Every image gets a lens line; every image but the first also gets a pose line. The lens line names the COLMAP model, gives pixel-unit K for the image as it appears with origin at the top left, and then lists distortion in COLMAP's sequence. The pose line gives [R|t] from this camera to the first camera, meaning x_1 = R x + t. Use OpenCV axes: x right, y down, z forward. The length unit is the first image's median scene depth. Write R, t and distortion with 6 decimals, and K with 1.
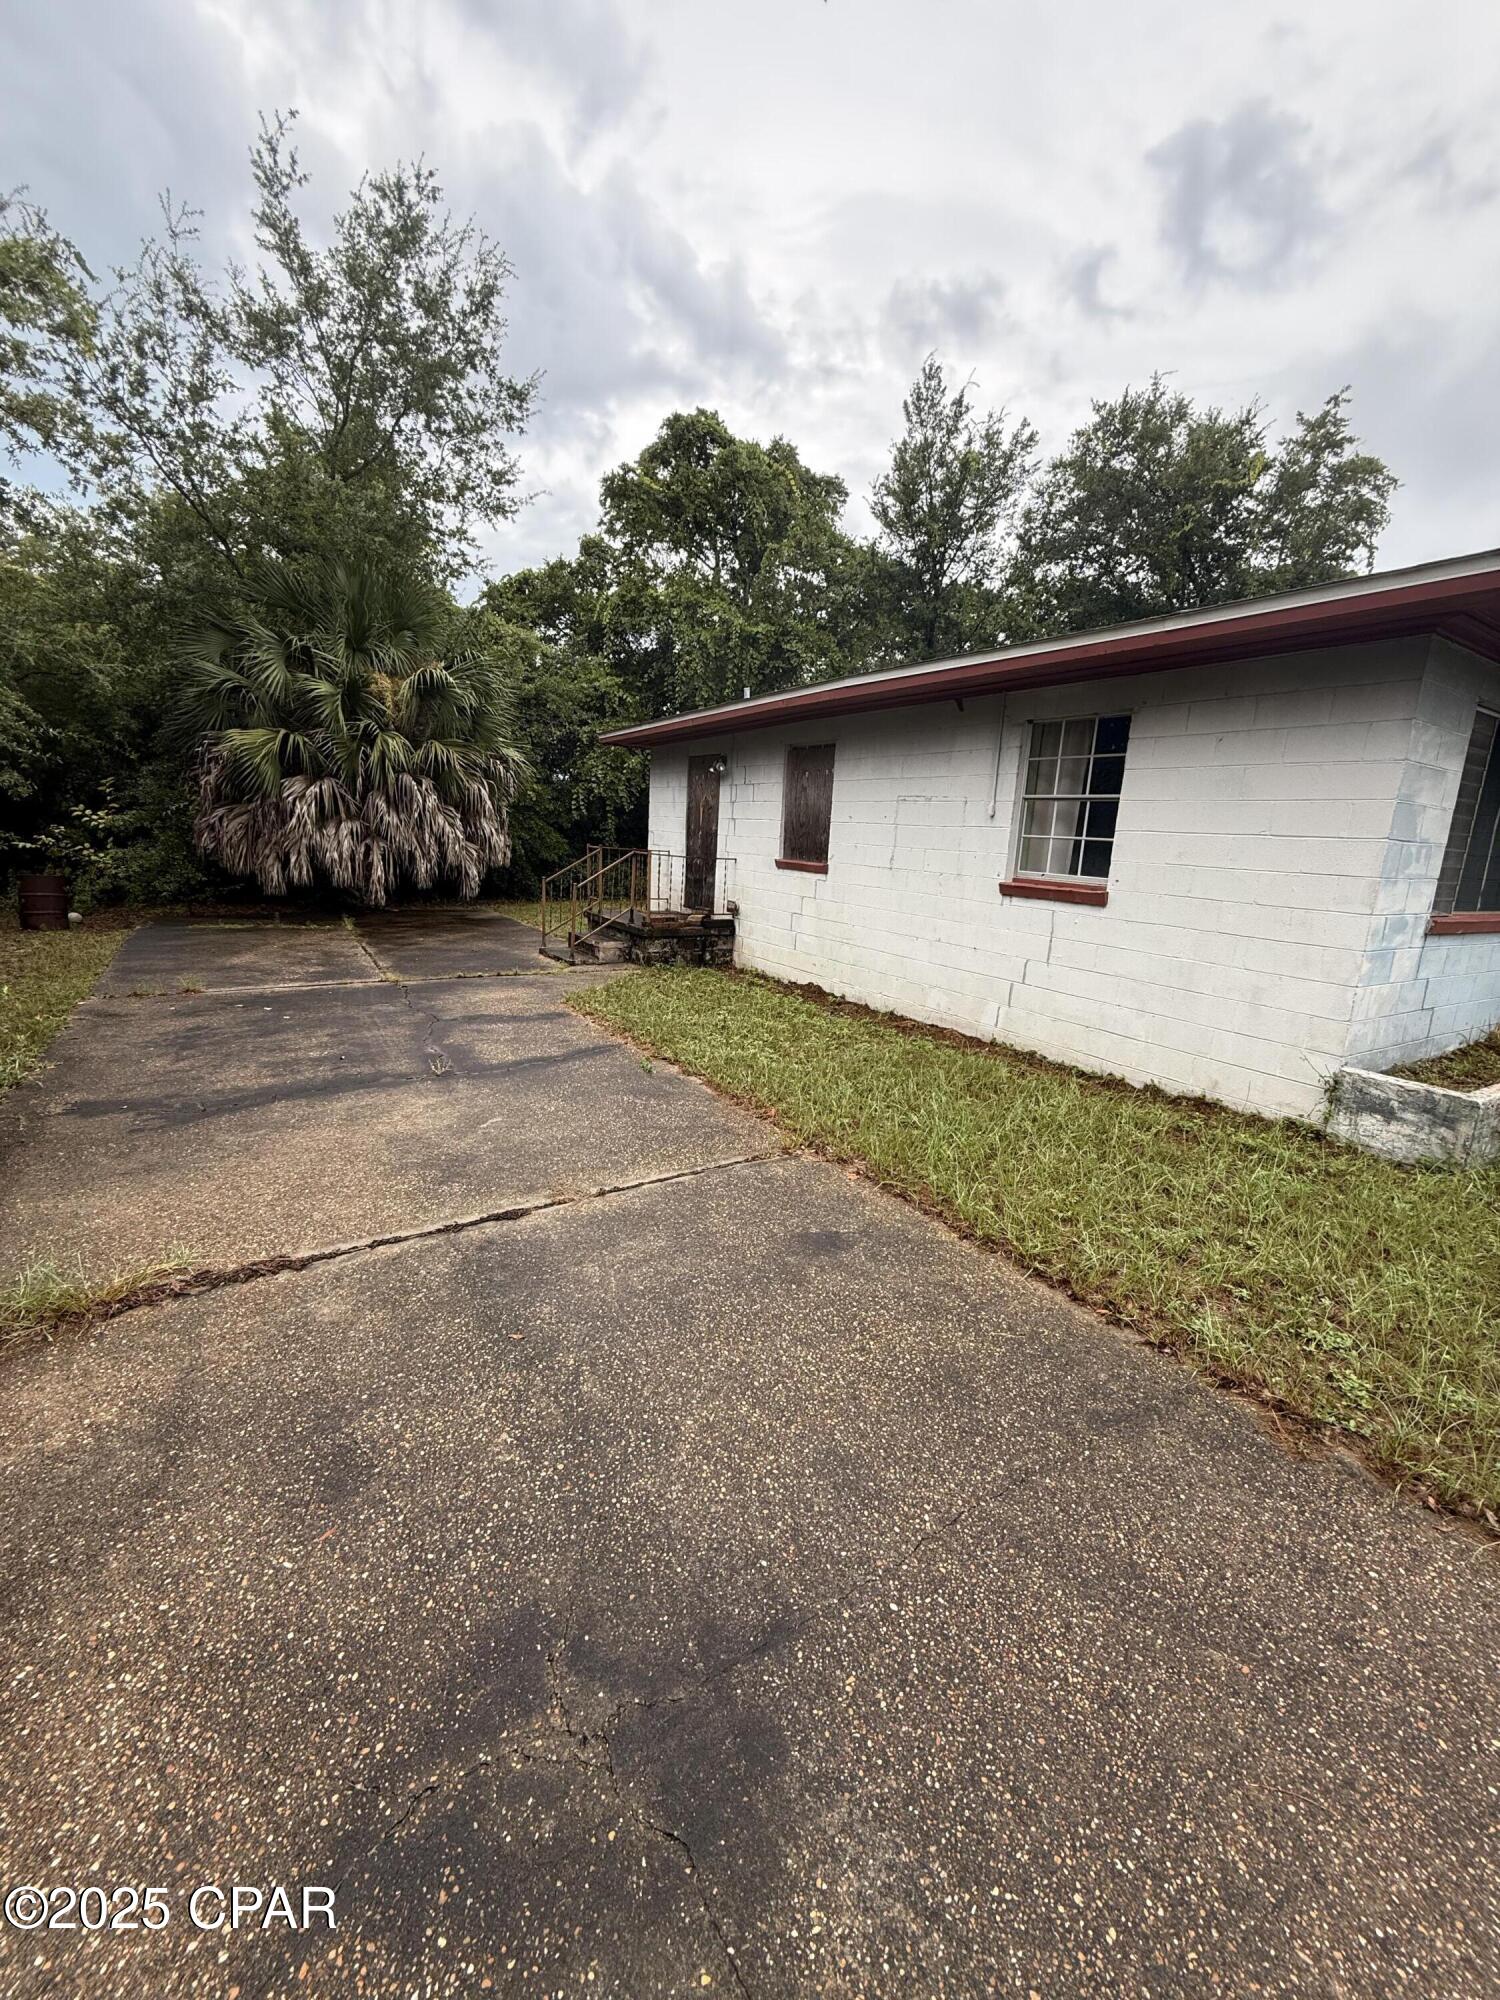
lens RADIAL K [[787.9, 0, 745.9], [0, 787.9, 977.3], [0, 0, 1]] dist [0.006642, -0.000323]
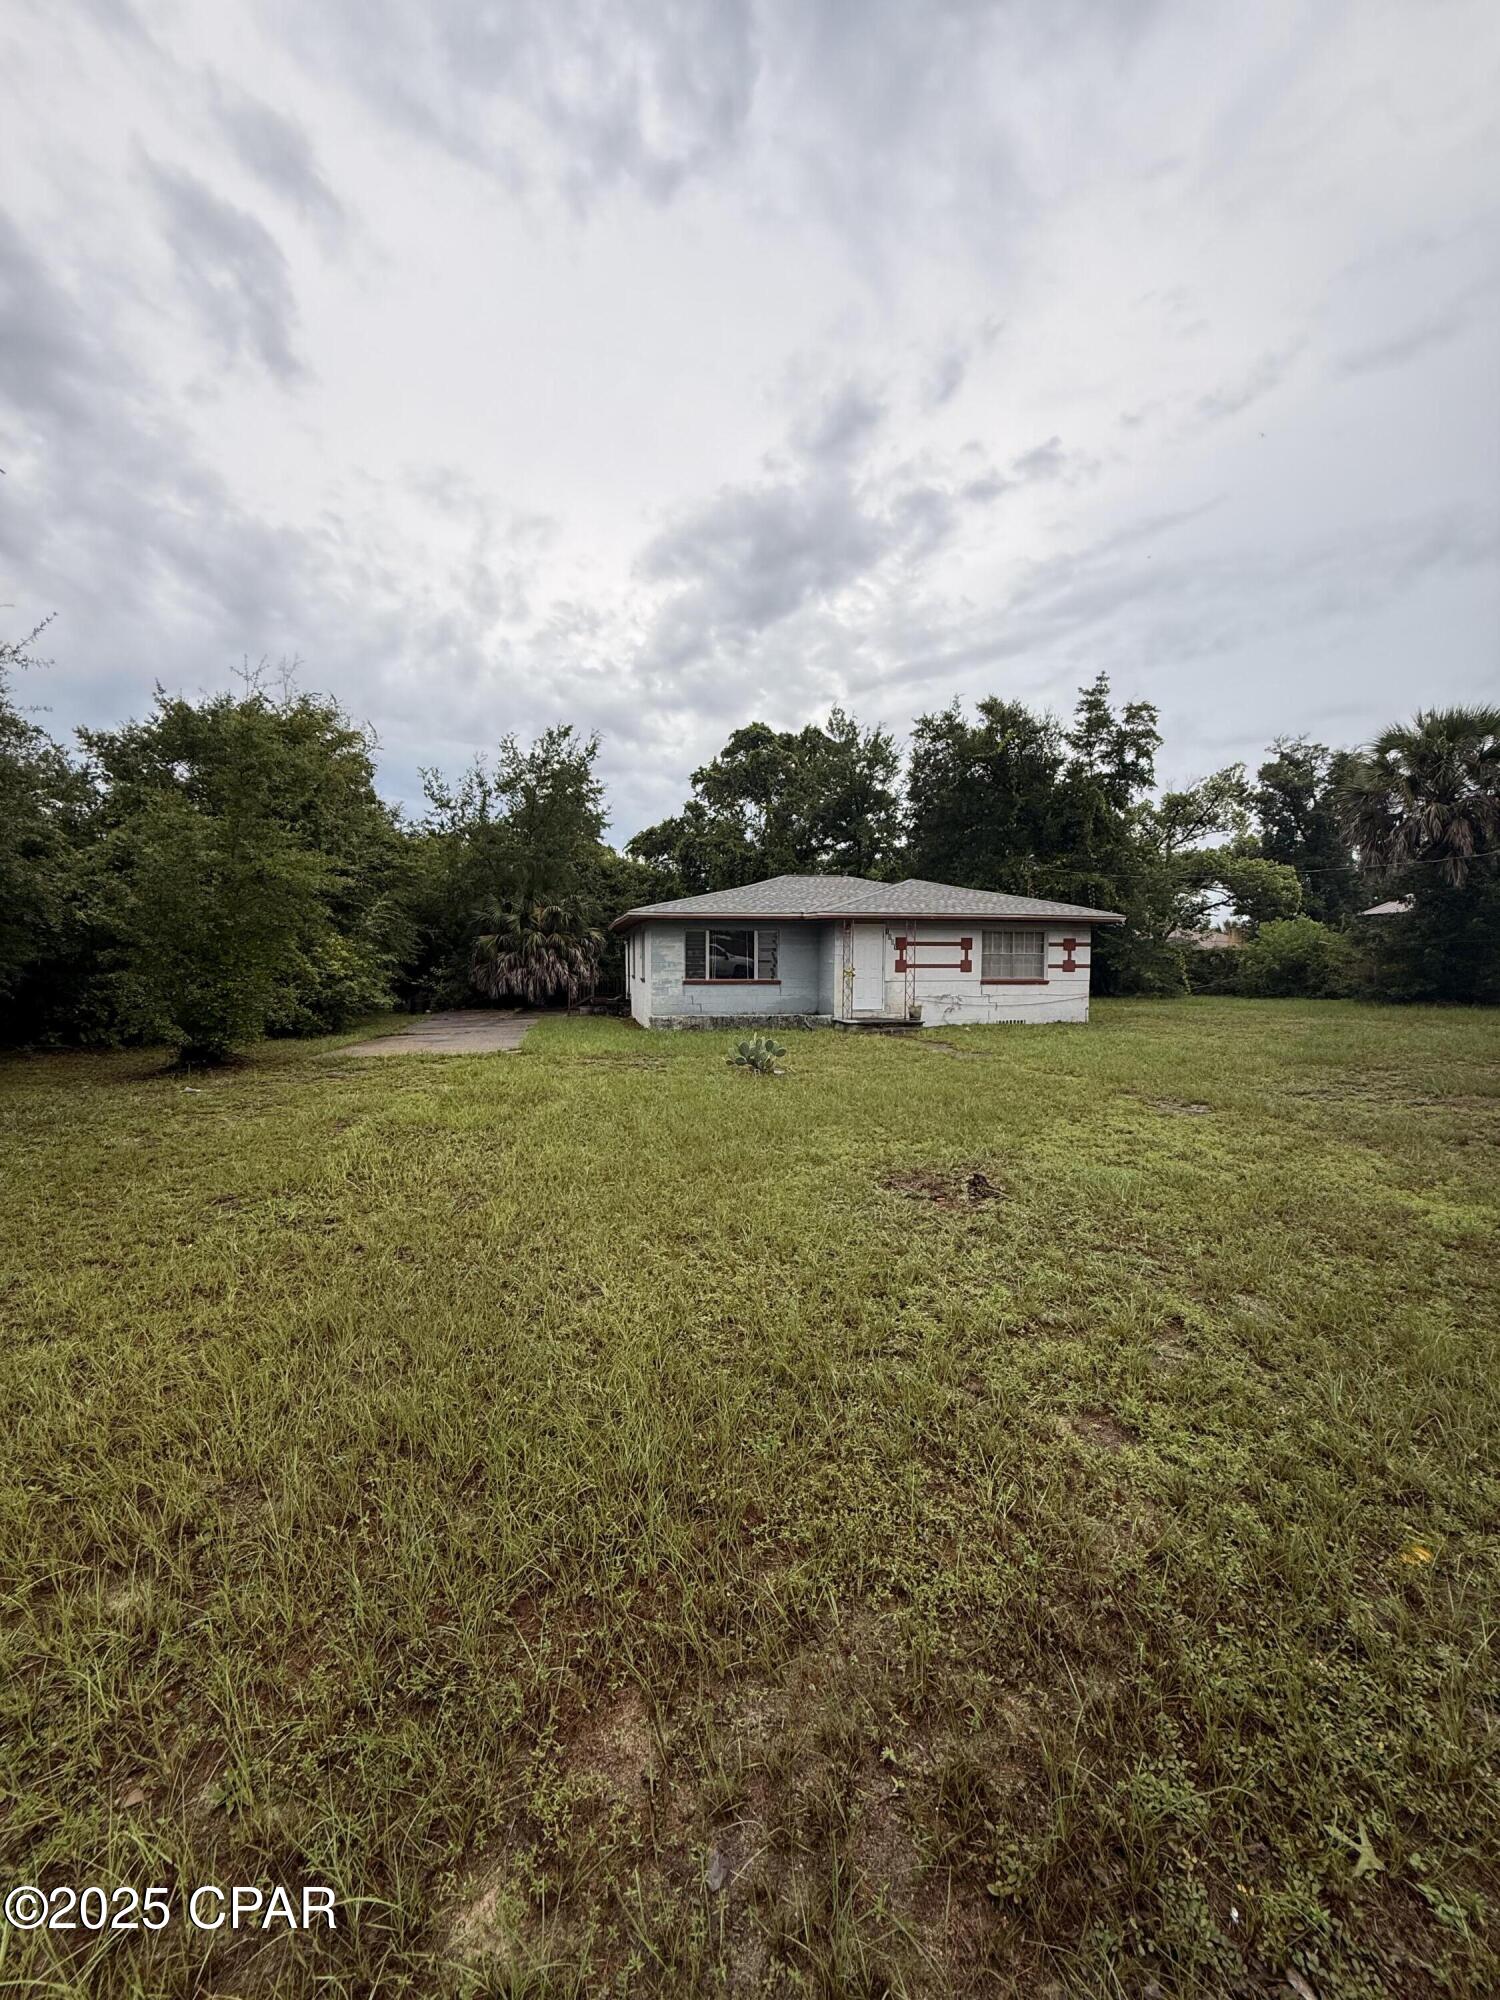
lens RADIAL K [[787.9, 0, 756.6], [0, 787.9, 956.6], [0, 0, 1]] dist [0.006642, -0.000323]
pose [[0.943975, -0.053465, -0.325657, 0.959903], [-0.008840, 0.982339, -0.186903, 0.211393], [0.329898, 0.179311, 0.926830, -1.005583]]
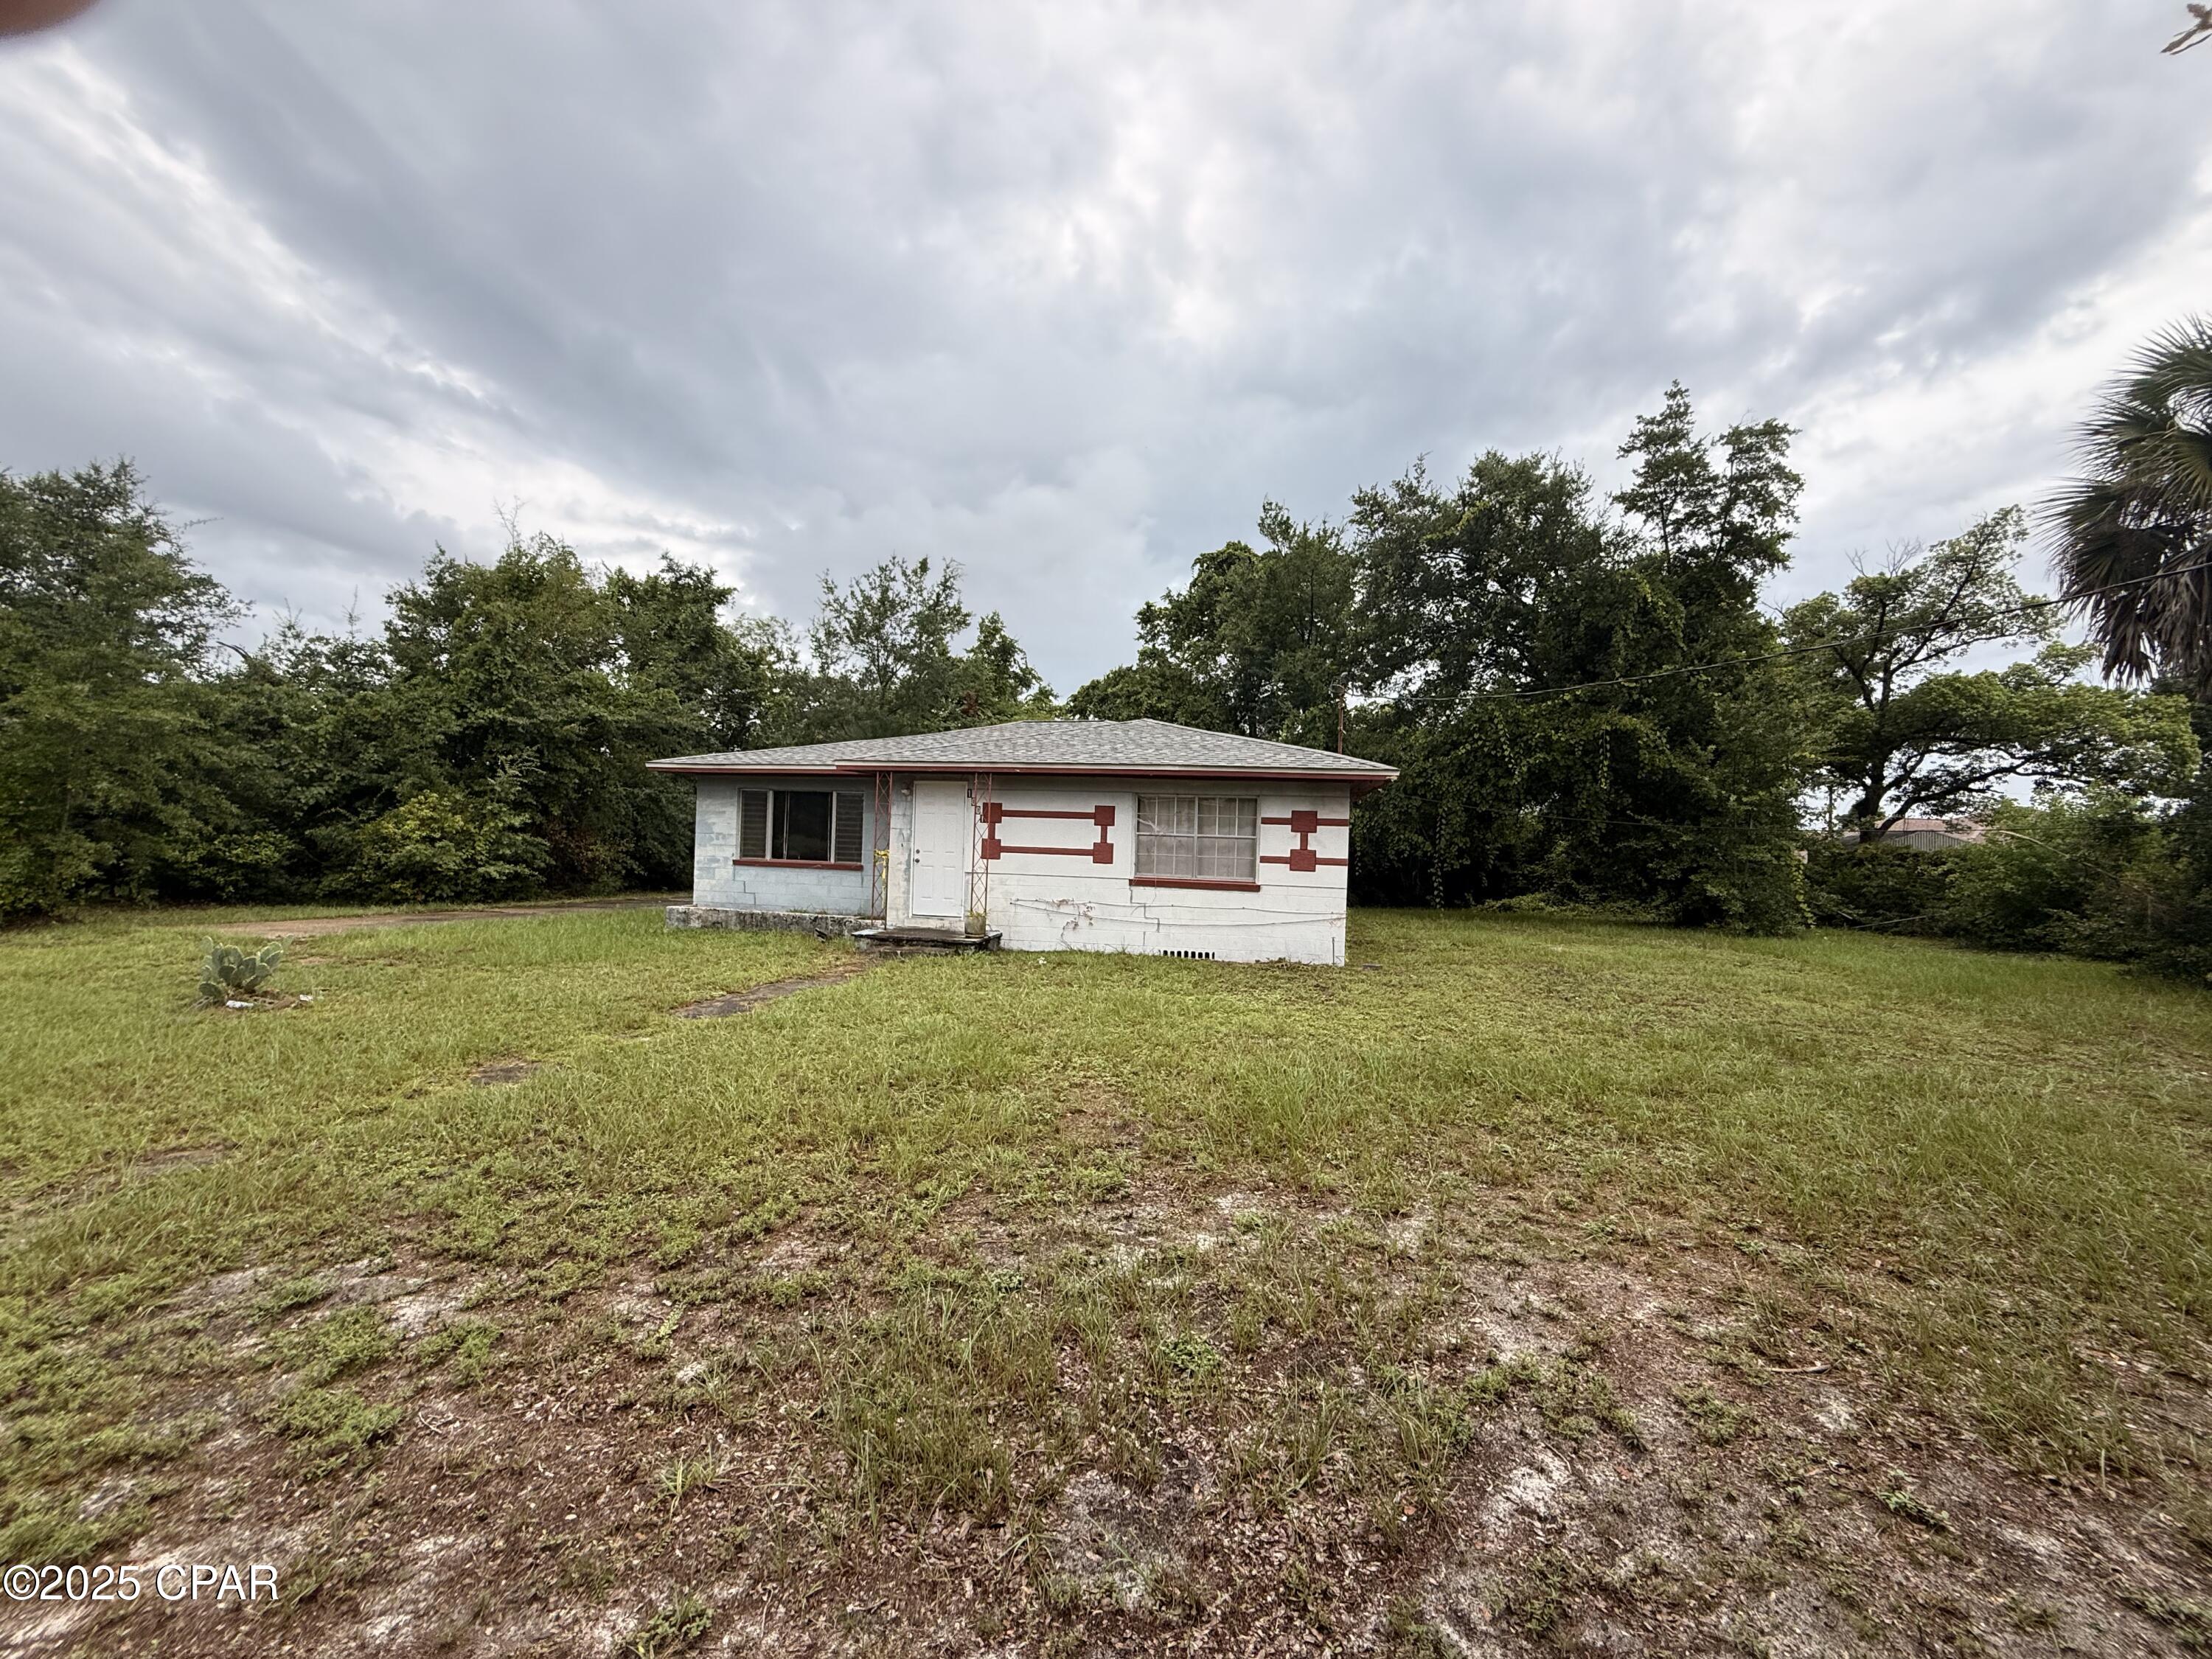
lens RADIAL K [[871.4, 0, 1116.9], [0, 871.4, 810.0], [0, 0, 1]] dist [0.006642, -0.000323]
pose [[0.738460, -0.052967, -0.672214, 1.543245], [-0.113834, 0.972809, -0.201704, 0.090479], [0.664619, 0.225472, 0.712351, -0.153018]]
